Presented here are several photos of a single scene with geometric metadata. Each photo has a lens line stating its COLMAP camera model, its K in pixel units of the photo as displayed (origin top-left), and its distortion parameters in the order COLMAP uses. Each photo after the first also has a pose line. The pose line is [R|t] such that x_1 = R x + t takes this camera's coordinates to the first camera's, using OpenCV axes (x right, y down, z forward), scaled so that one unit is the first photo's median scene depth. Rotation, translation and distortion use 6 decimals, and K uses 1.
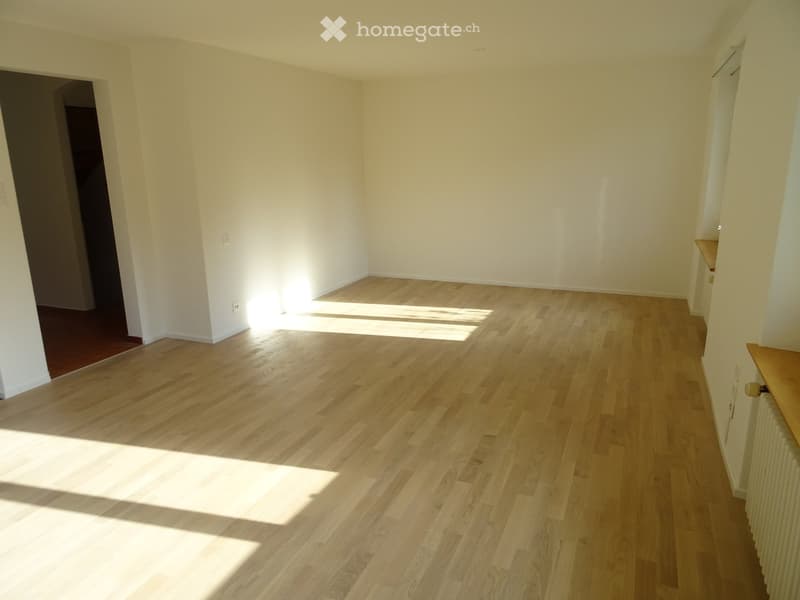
lens RADIAL K [[569.7, 0, 405.2], [0, 569.7, 300.3], [0, 0, 1]] dist [-0.000341, -0.002022]
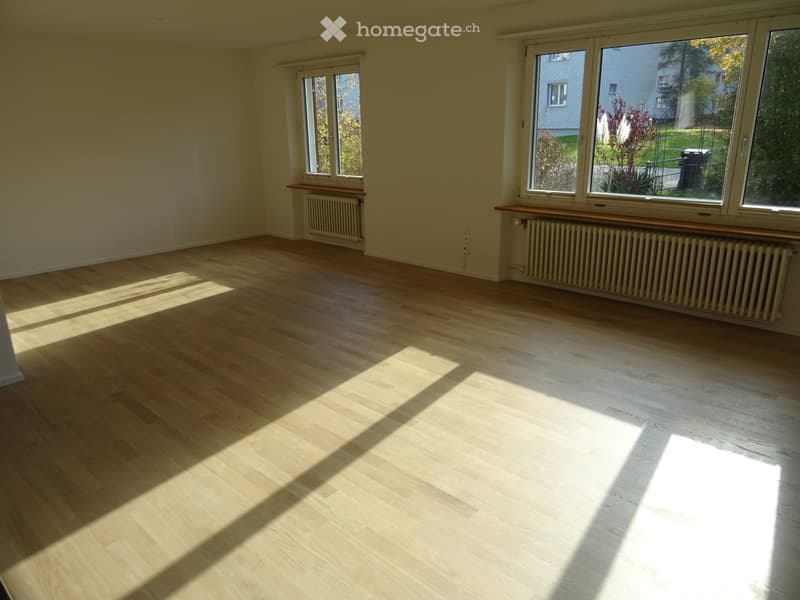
lens RADIAL K [[569.7, 0, 405.2], [0, 569.7, 300.3], [0, 0, 1]] dist [-0.000341, -0.002022]
pose [[0.347671, -0.269136, 0.898160, -1.210943], [0.236641, 0.952094, 0.193696, -0.069489], [-0.907263, 0.145199, 0.394704, 0.400455]]
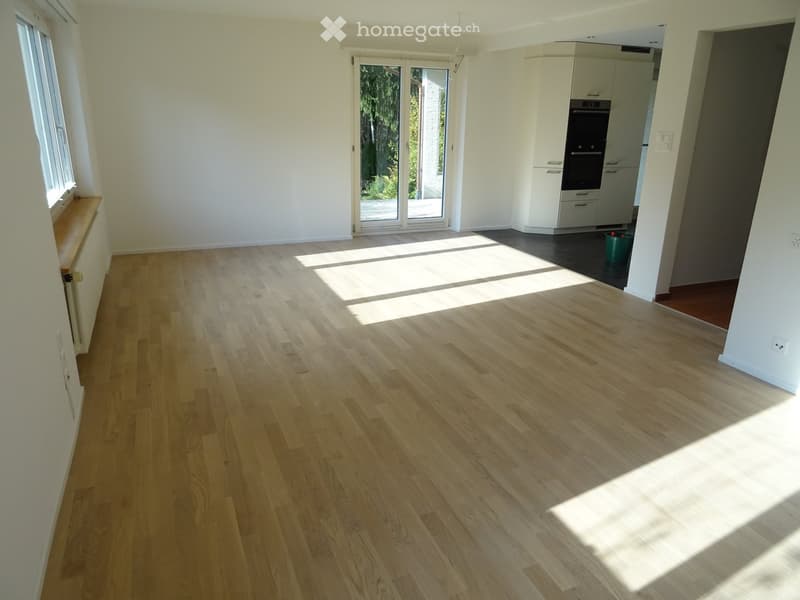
lens RADIAL K [[569.7, 0, 405.2], [0, 569.7, 300.3], [0, 0, 1]] dist [-0.000341, -0.002022]
pose [[-0.697576, 0.223014, -0.680920, 0.725952], [-0.190239, 0.858573, 0.476091, -0.434238], [0.690794, 0.461647, -0.556494, 1.688961]]
